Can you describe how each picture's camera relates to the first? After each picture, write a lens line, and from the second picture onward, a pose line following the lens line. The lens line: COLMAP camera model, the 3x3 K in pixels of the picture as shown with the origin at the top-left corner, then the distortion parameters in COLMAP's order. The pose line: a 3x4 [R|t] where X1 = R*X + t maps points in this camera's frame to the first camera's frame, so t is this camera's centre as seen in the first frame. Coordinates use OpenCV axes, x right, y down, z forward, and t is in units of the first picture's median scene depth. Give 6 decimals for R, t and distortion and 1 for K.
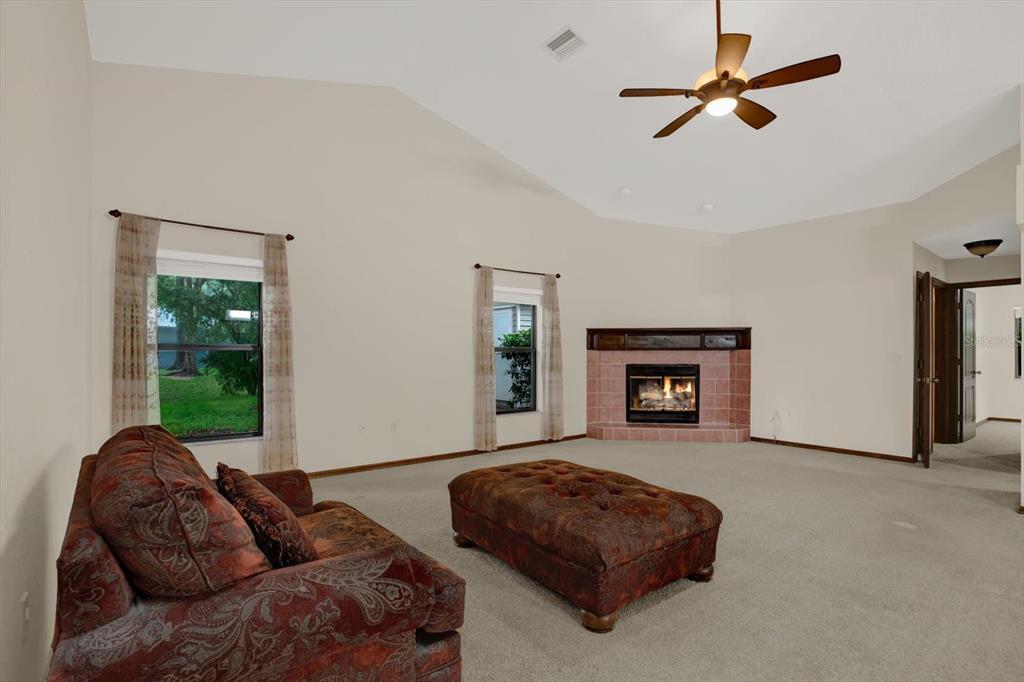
lens RADIAL K [[501.2, 0, 530.6], [0, 501.2, 344.3], [0, 0, 1]] dist [0.000374, 0.000106]
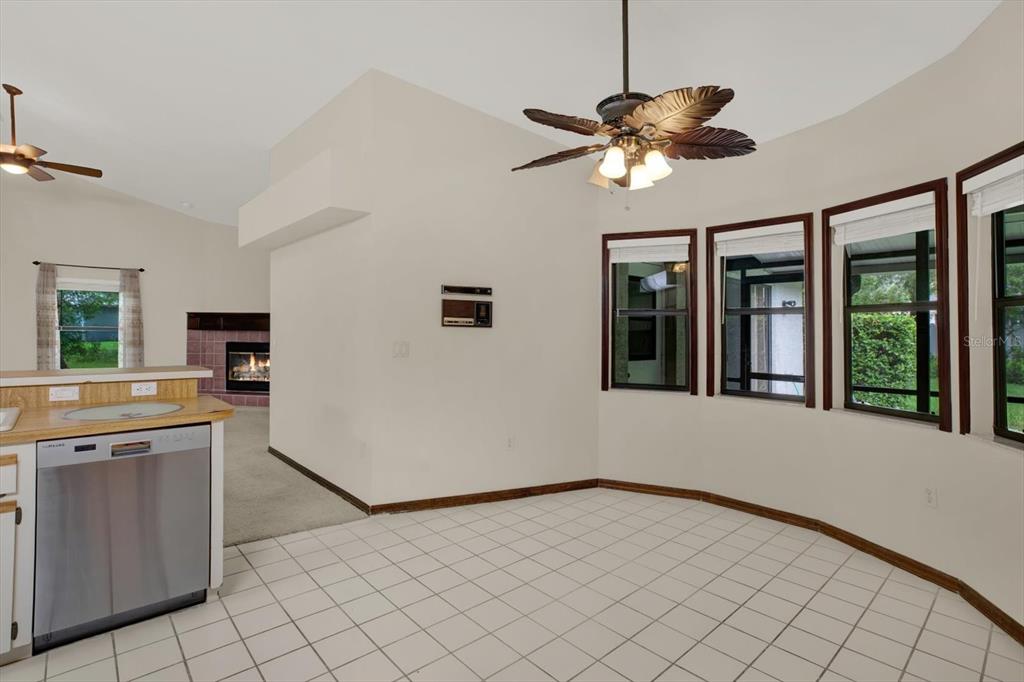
lens RADIAL K [[499.0, 0, 493.6], [0, 499.0, 311.1], [0, 0, 1]] dist [-0.001020, -0.000114]
pose [[0.999836, 0.012941, 0.012644, 0.847422], [-0.012572, 0.999505, -0.028845, -0.009133], [-0.013011, 0.028681, 0.999504, -0.227951]]
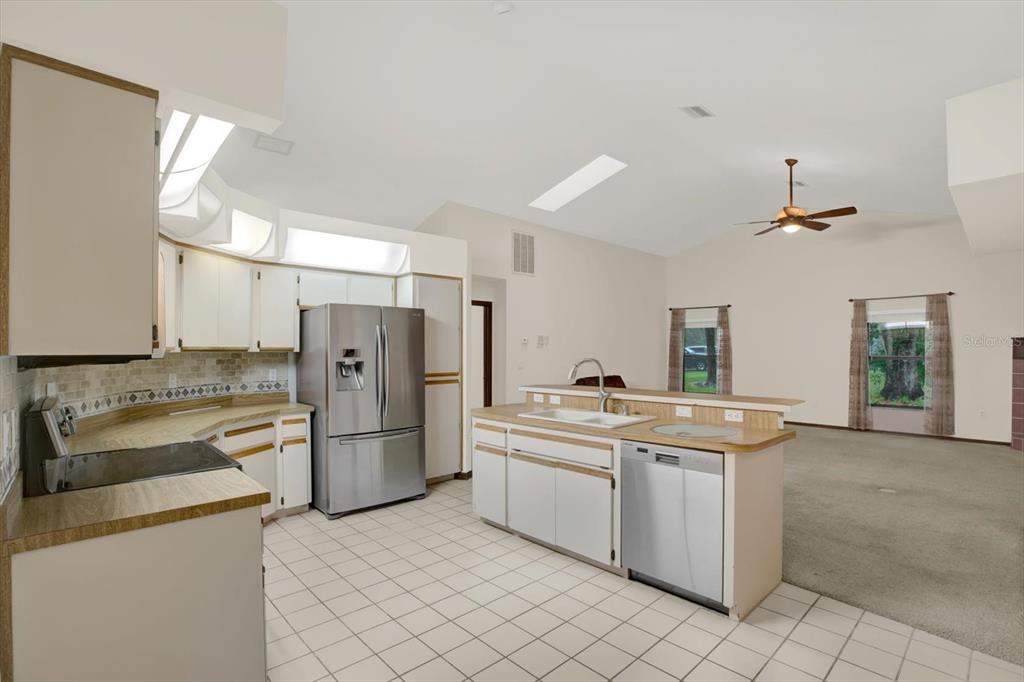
lens RADIAL K [[491.5, 0, 514.7], [0, 491.5, 378.9], [0, 0, 1]] dist [-0.018396, -0.000028]
pose [[0.065312, 0.055704, -0.996309, 1.006897], [0.010420, 0.998348, 0.056501, -0.015808], [0.997810, -0.014072, 0.064624, -0.047808]]
